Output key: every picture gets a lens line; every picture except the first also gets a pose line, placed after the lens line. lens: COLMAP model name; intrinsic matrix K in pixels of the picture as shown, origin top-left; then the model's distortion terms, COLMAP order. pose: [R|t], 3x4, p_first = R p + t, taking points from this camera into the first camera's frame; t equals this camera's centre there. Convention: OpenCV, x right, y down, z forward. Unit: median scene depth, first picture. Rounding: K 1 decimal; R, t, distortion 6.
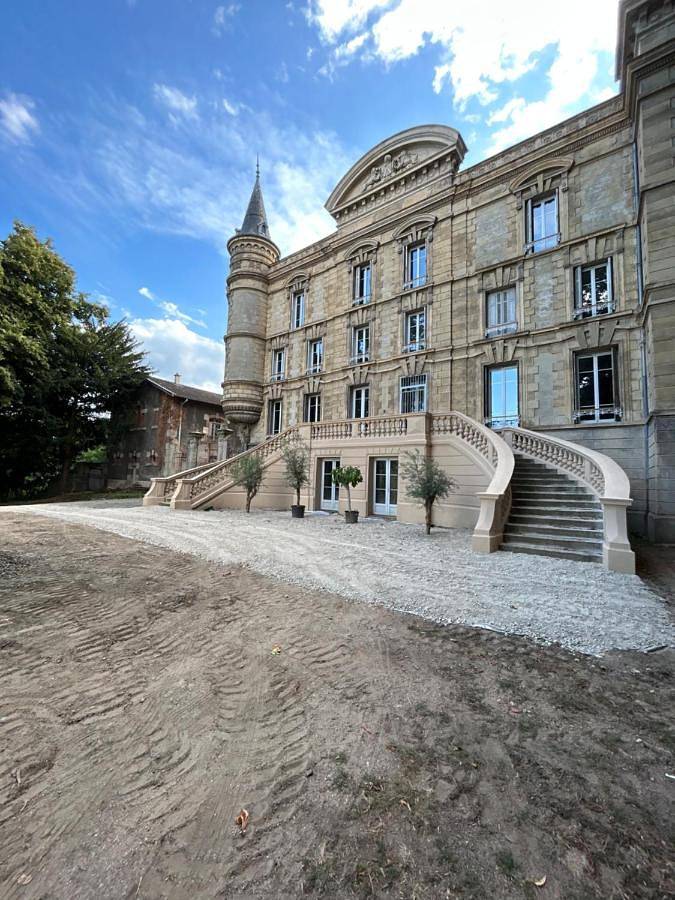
lens RADIAL K [[358.5, 0, 339.6], [0, 358.5, 452.0], [0, 0, 1]] dist [-0.018910, -0.000198]
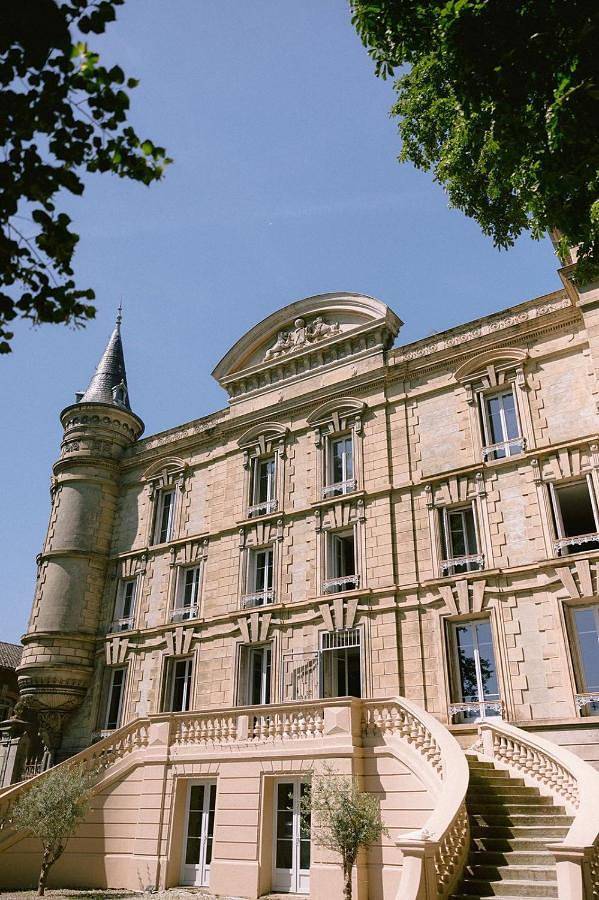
lens RADIAL K [[704.7, 0, 300.5], [0, 704.7, 450.7], [0, 0, 1]] dist [0.004095, 0.008890]
pose [[0.998041, 0.012678, 0.061263, 0.052590], [0.012591, 0.918506, -0.395206, -0.016356], [-0.061280, 0.395203, 0.916547, -0.231431]]
